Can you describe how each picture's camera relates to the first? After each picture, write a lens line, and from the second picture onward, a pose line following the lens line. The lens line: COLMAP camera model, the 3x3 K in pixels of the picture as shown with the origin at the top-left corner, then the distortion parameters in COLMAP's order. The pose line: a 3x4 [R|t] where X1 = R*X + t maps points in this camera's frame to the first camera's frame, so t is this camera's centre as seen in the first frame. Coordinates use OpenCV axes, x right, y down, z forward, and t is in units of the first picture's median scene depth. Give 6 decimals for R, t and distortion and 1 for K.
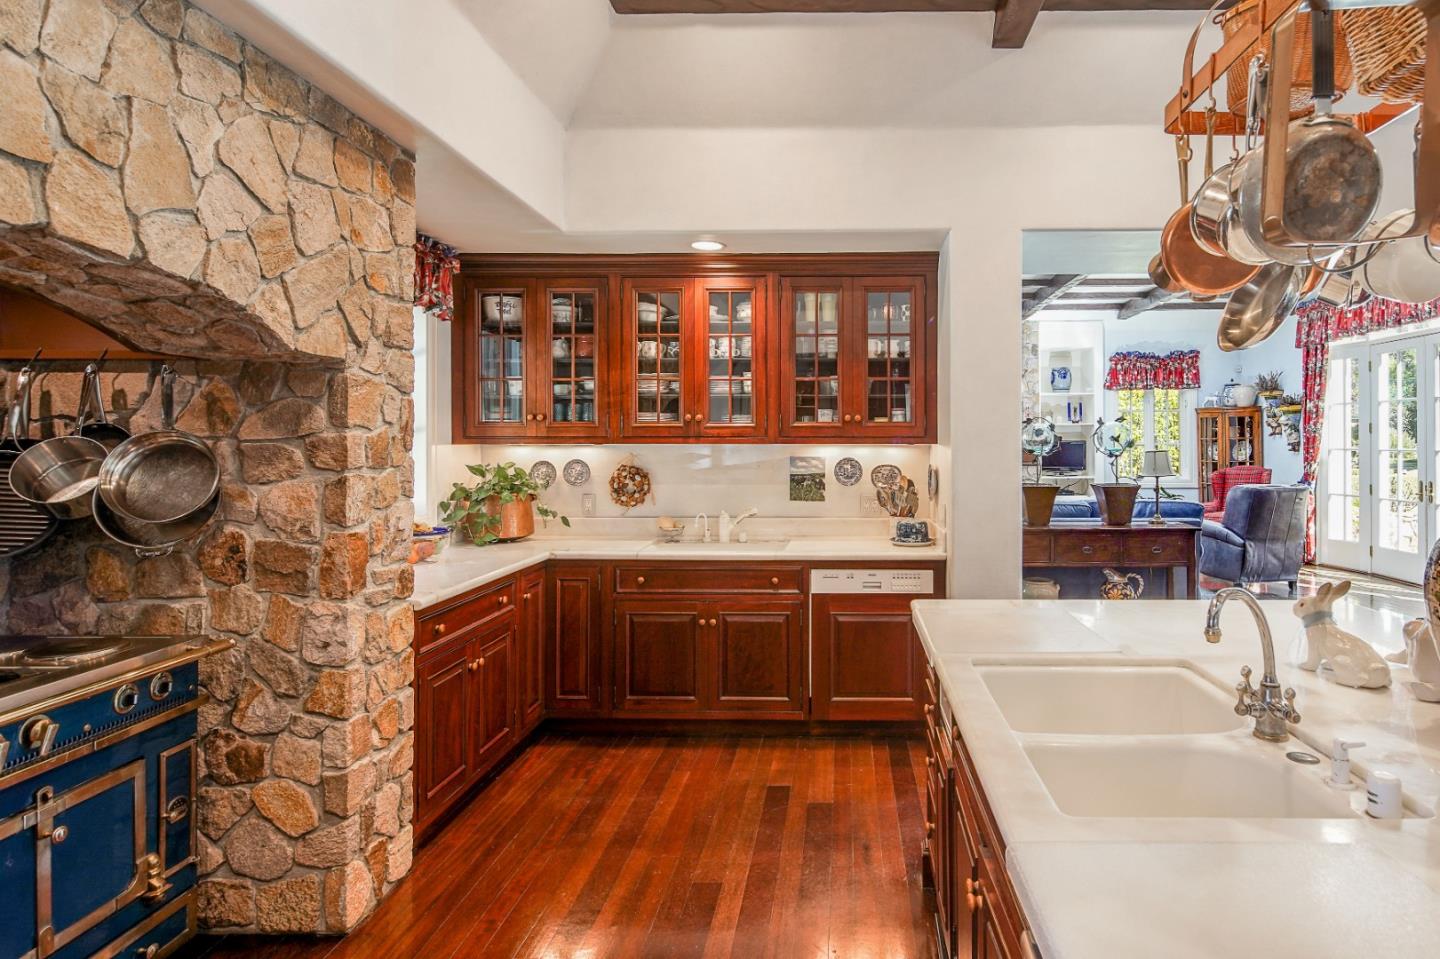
lens RADIAL K [[769.1, 0, 835.8], [0, 769.1, 439.6], [0, 0, 1]] dist [0.003515, -0.005638]
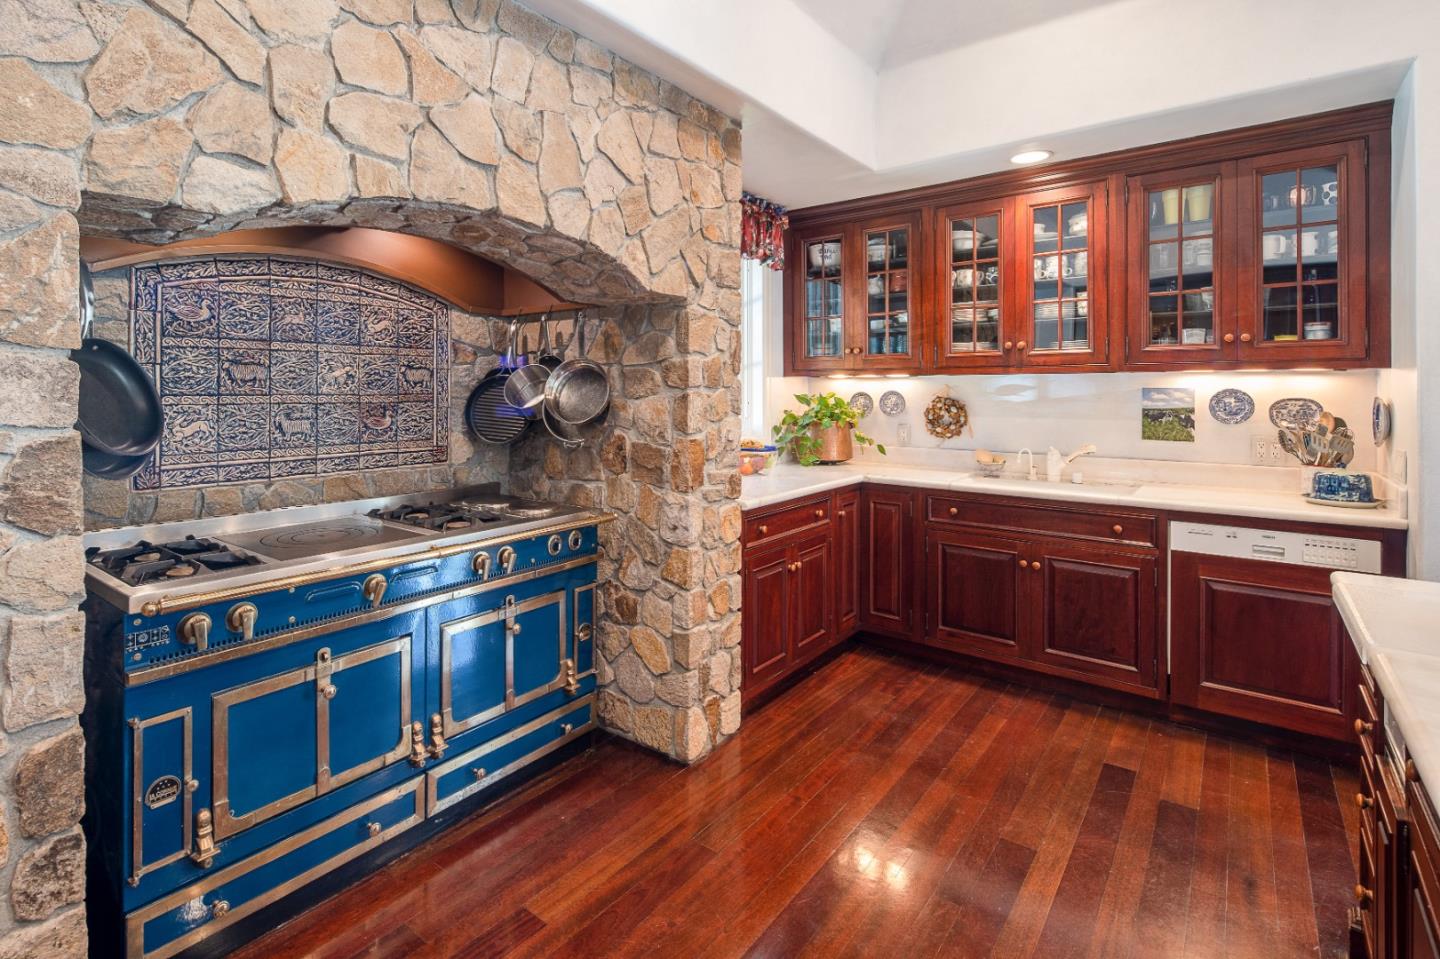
lens RADIAL K [[699.8, 0, 640.0], [0, 699.8, 391.4], [0, 0, 1]] dist [0.002423, -0.005030]
pose [[0.765964, 0.000544, -0.642883, 0.015516], [0.003061, 0.999985, 0.004493, 0.025396], [0.642876, -0.005409, 0.765951, 0.059193]]
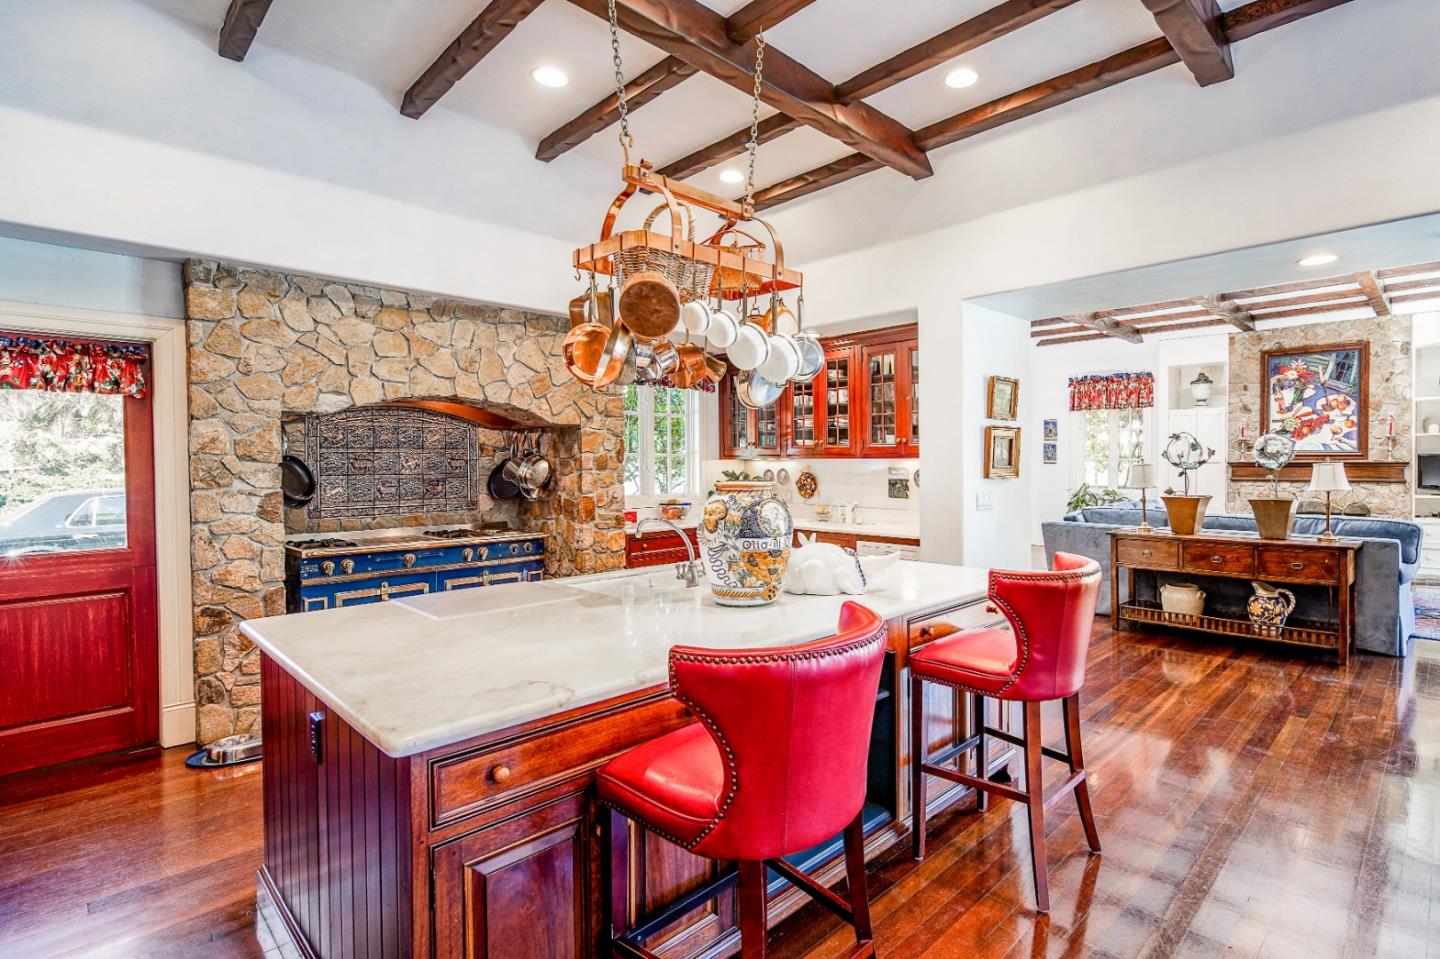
lens RADIAL K [[699.8, 0, 803.9], [0, 699.8, 474.6], [0, 0, 1]] dist [0.002423, -0.005030]
pose [[0.736108, 0.009004, -0.676804, 0.870830], [0.008182, 0.999720, 0.022198, 0.006548], [0.676815, -0.021878, 0.735828, -0.096681]]
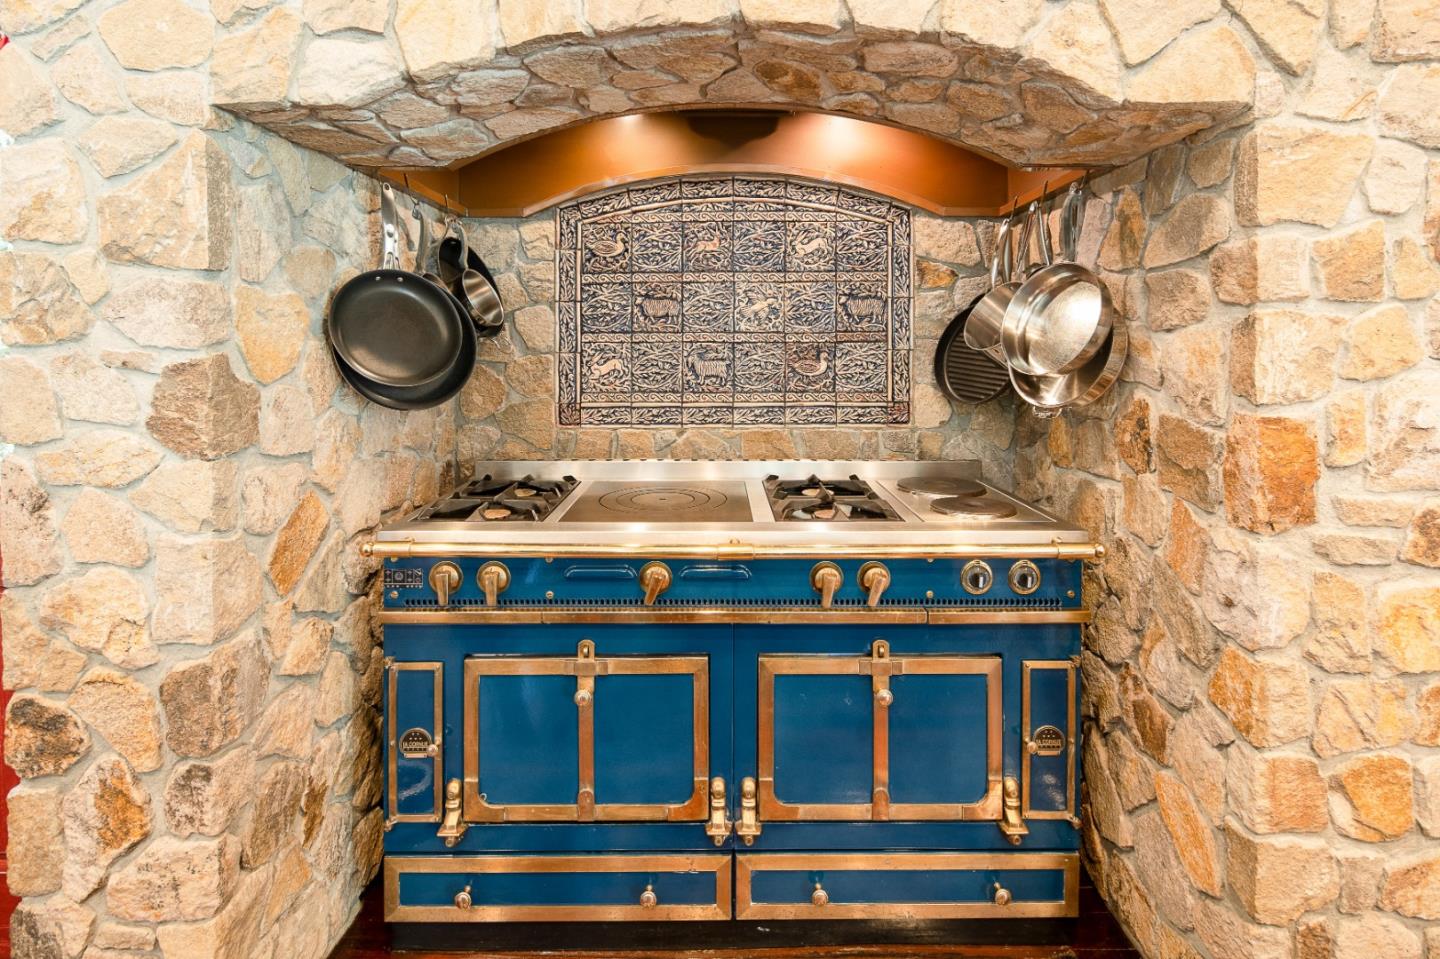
lens RADIAL K [[699.8, 0, 739.5], [0, 699.8, 351.3], [0, 0, 1]] dist [0.002423, -0.005030]
pose [[0.000582, 0.006187, -0.999981, -0.082320], [0.006400, 0.999960, 0.006191, 0.043737], [0.999979, -0.006403, 0.000543, 0.395516]]
